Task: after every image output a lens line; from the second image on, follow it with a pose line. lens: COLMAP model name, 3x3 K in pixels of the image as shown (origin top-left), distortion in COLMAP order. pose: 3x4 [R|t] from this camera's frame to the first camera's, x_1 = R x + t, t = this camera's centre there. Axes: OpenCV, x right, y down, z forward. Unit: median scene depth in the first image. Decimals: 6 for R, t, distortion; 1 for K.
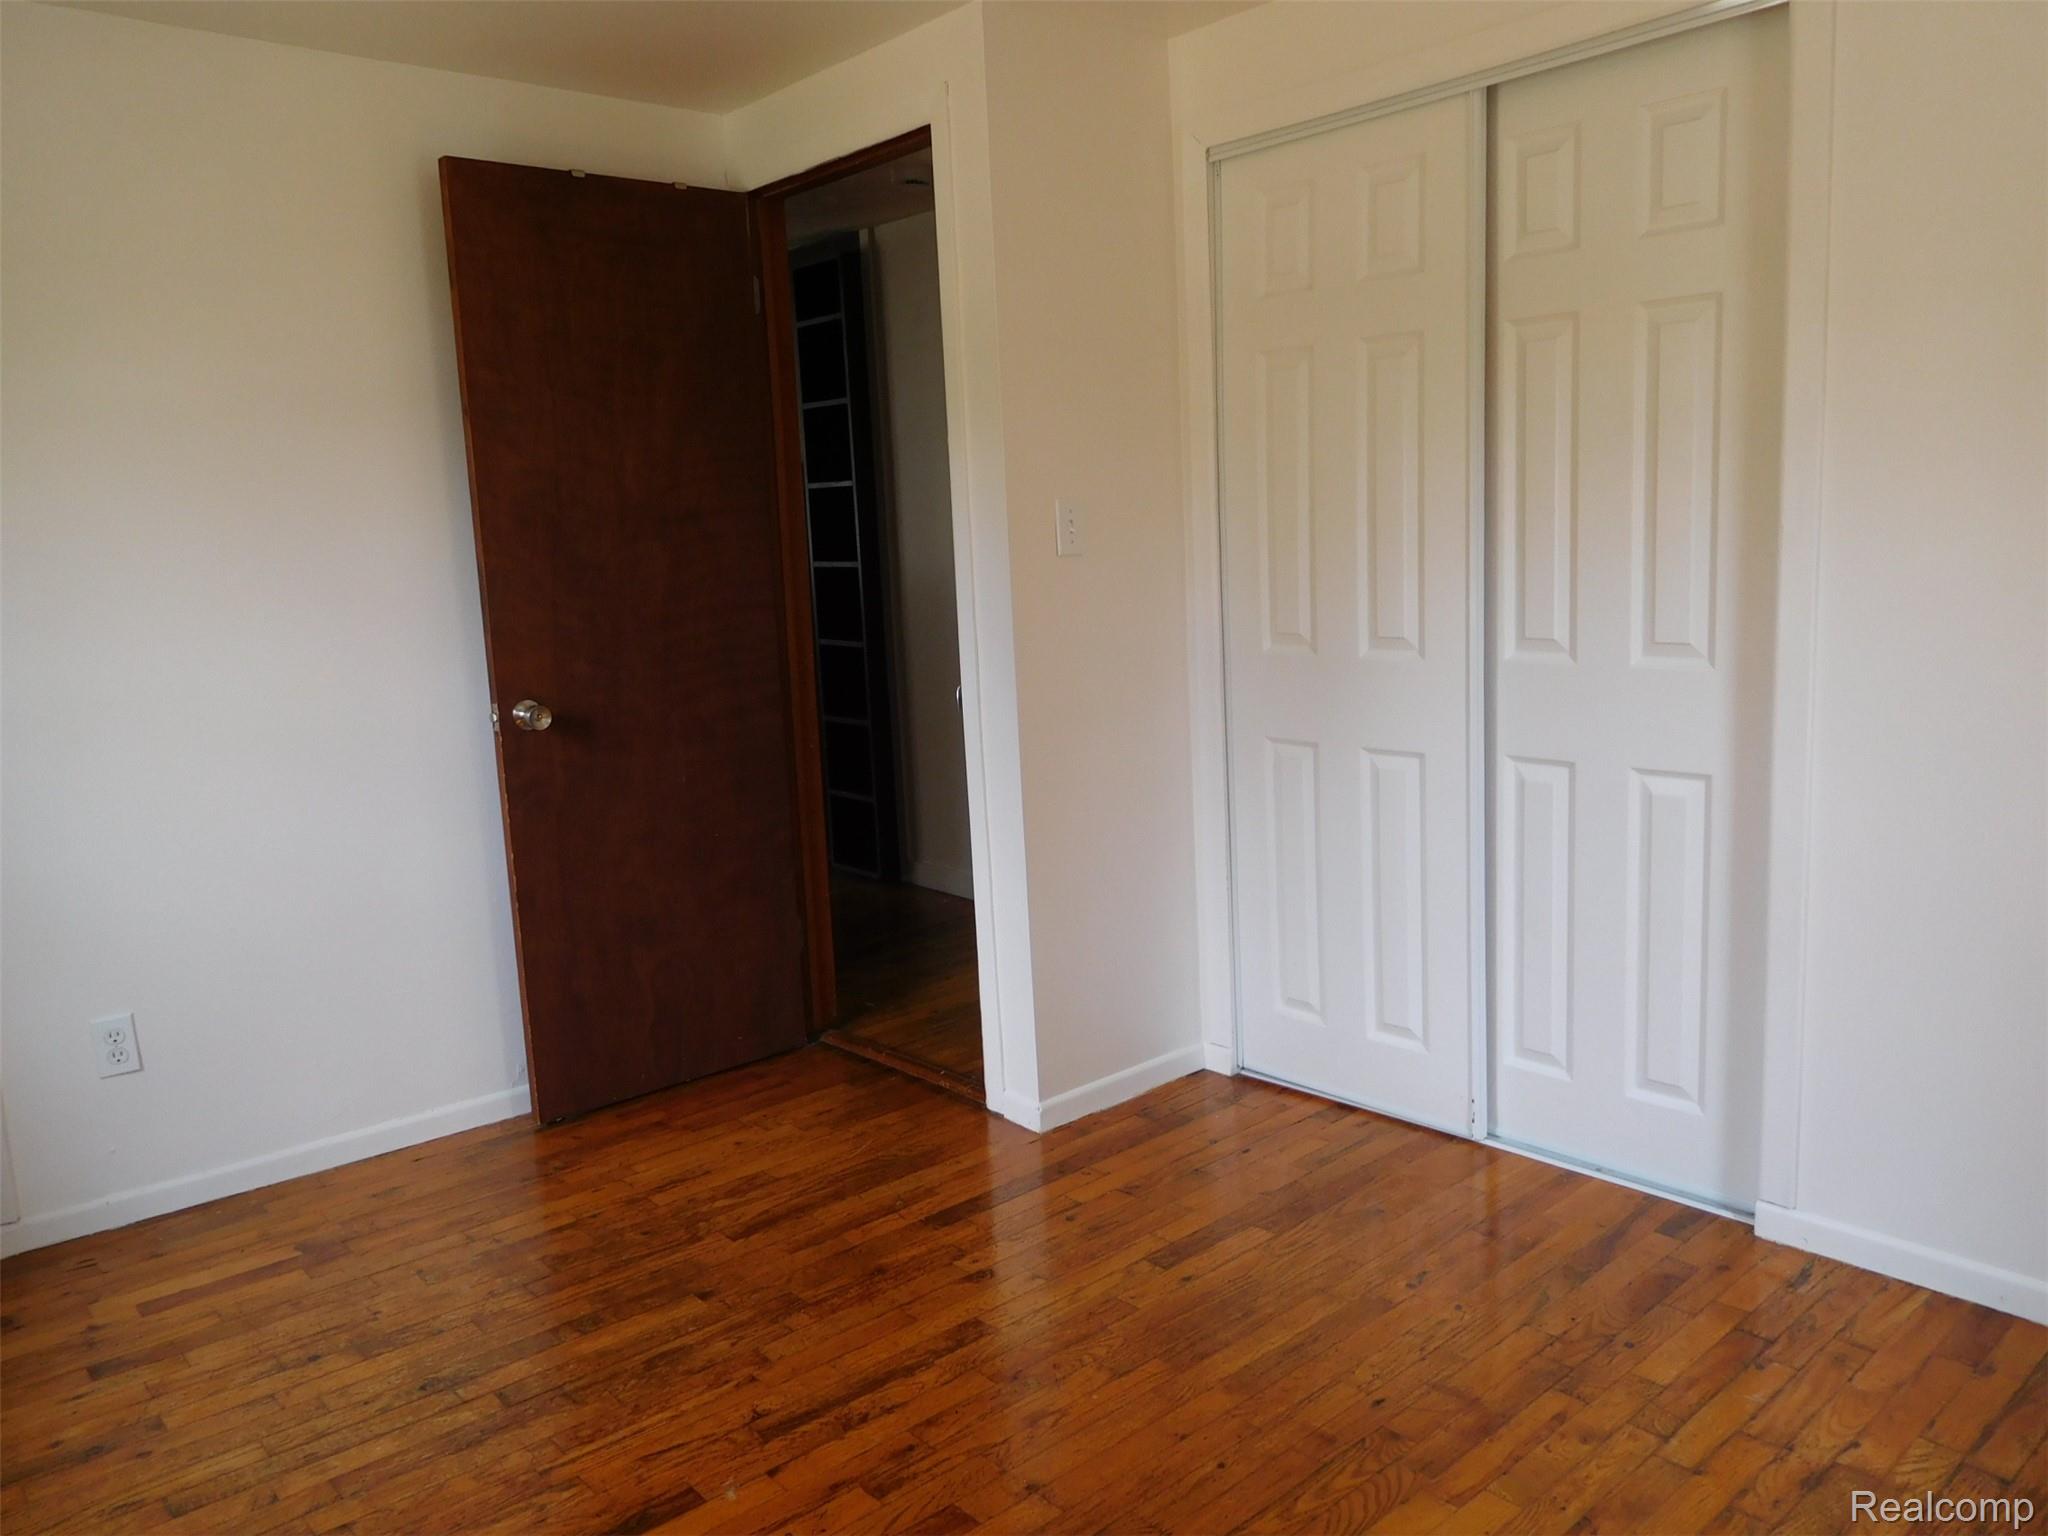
lens RADIAL K [[1502.6, 0, 1022.8], [0, 1502.6, 791.4], [0, 0, 1]] dist [-0.029487, 0.009170]
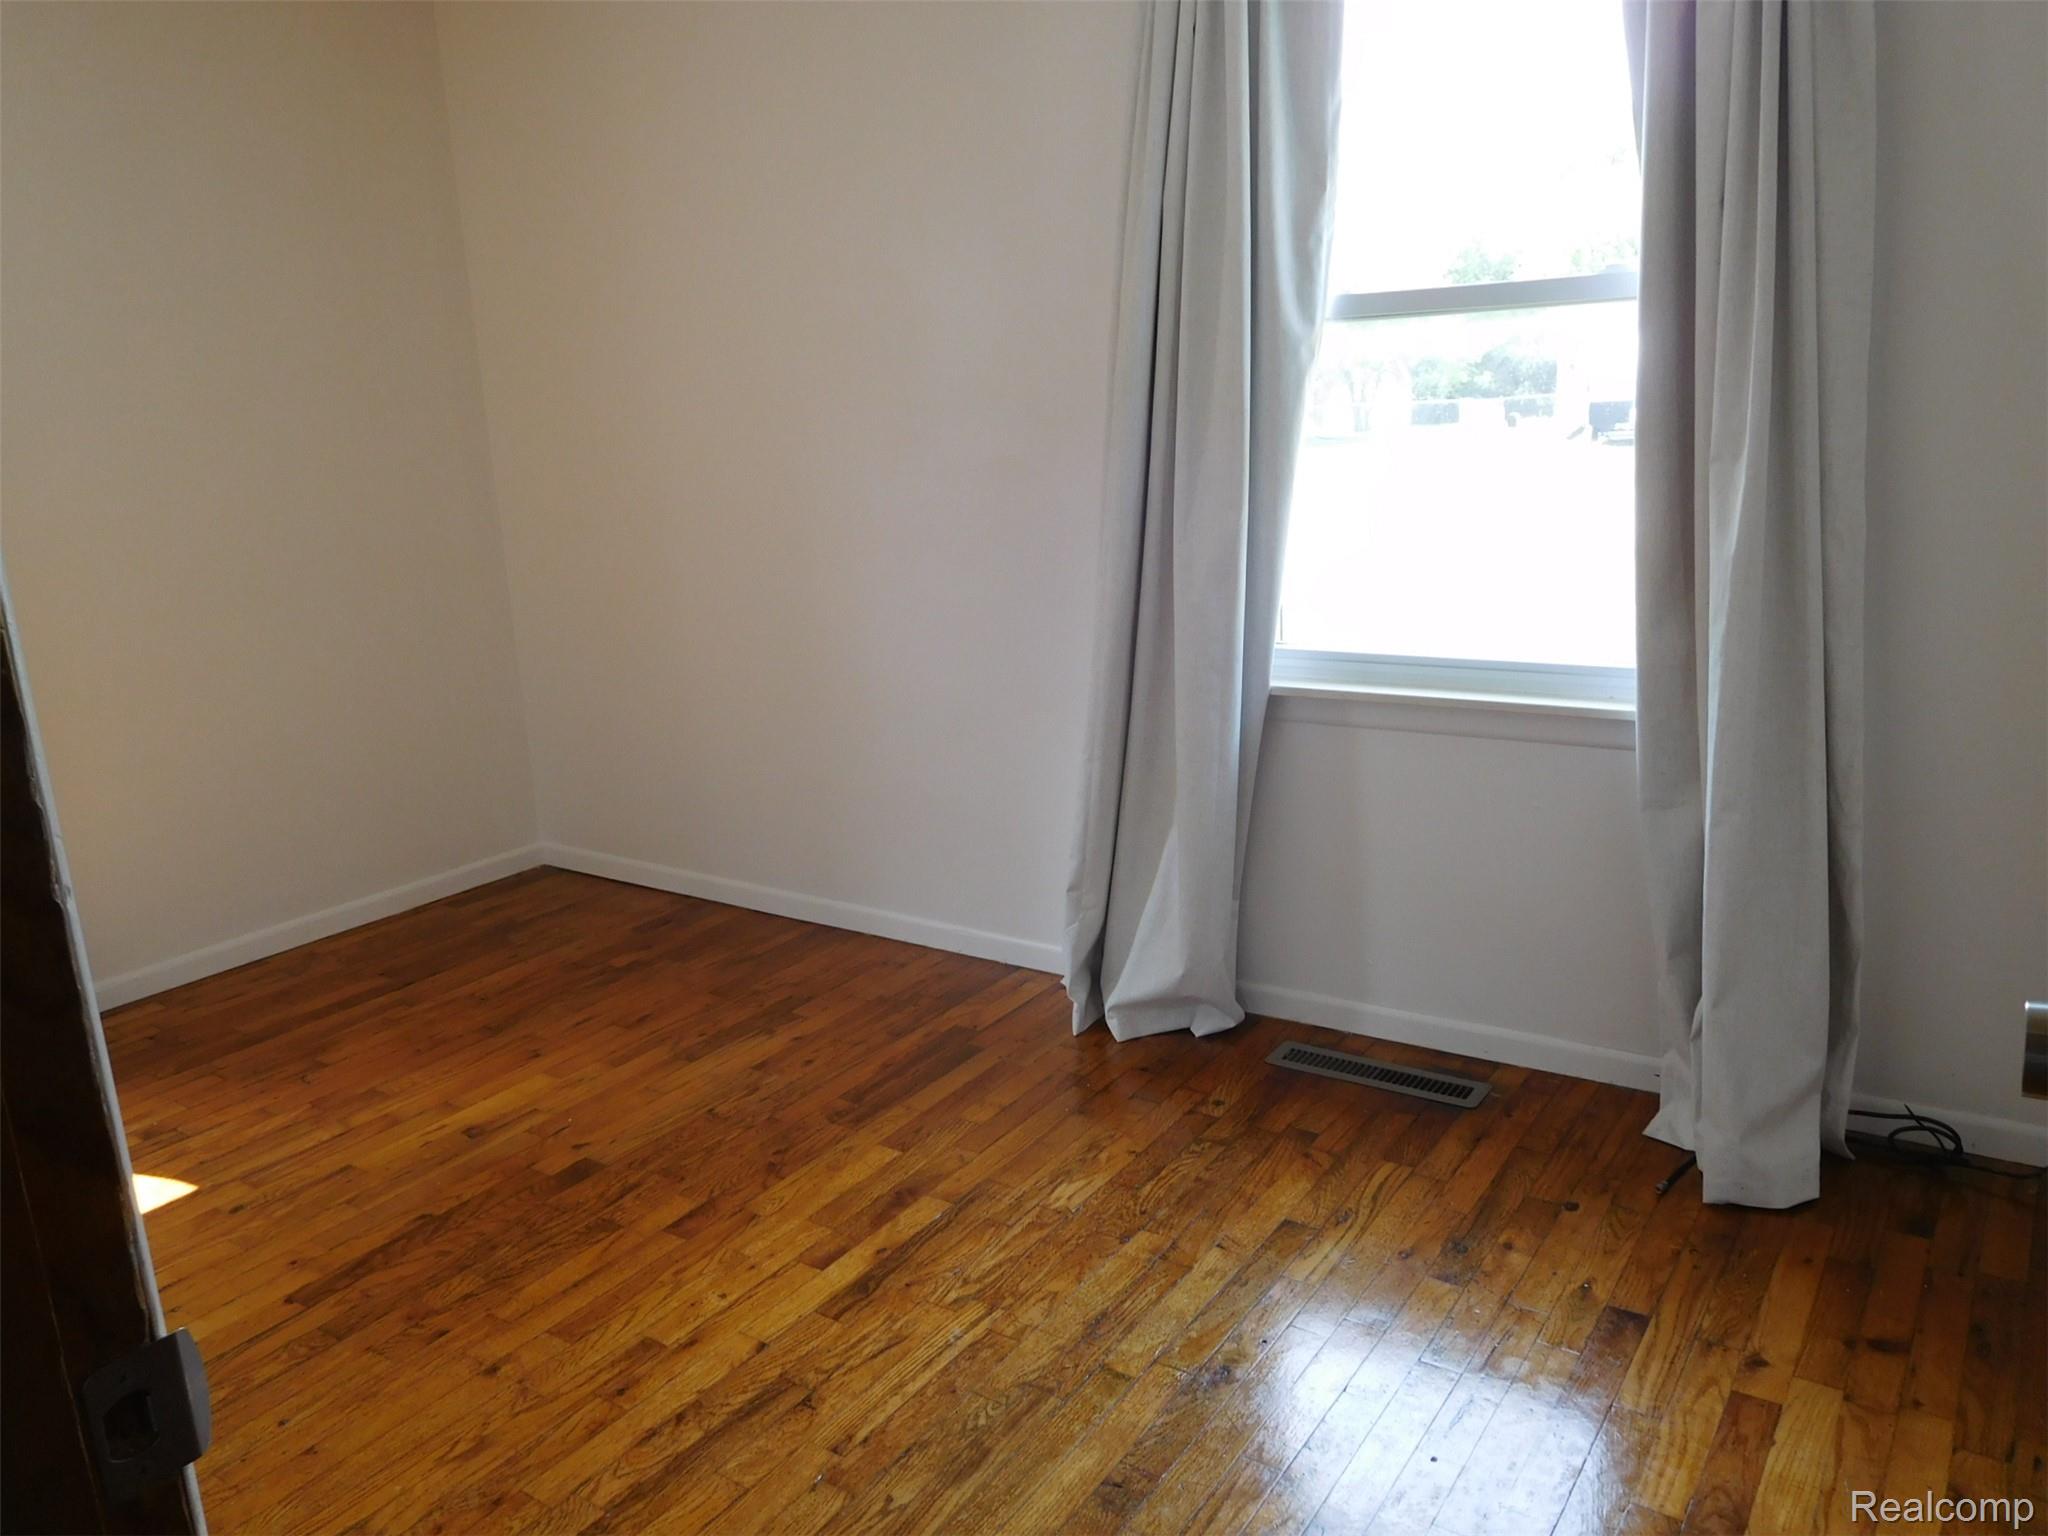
lens RADIAL K [[1502.6, 0, 1022.8], [0, 1502.6, 791.4], [0, 0, 1]] dist [-0.029487, 0.009170]
pose [[-0.964584, 0.145621, -0.219938, -0.161352], [0.039538, 0.904202, 0.425272, -0.278214], [0.260797, 0.401514, -0.877936, 1.677925]]
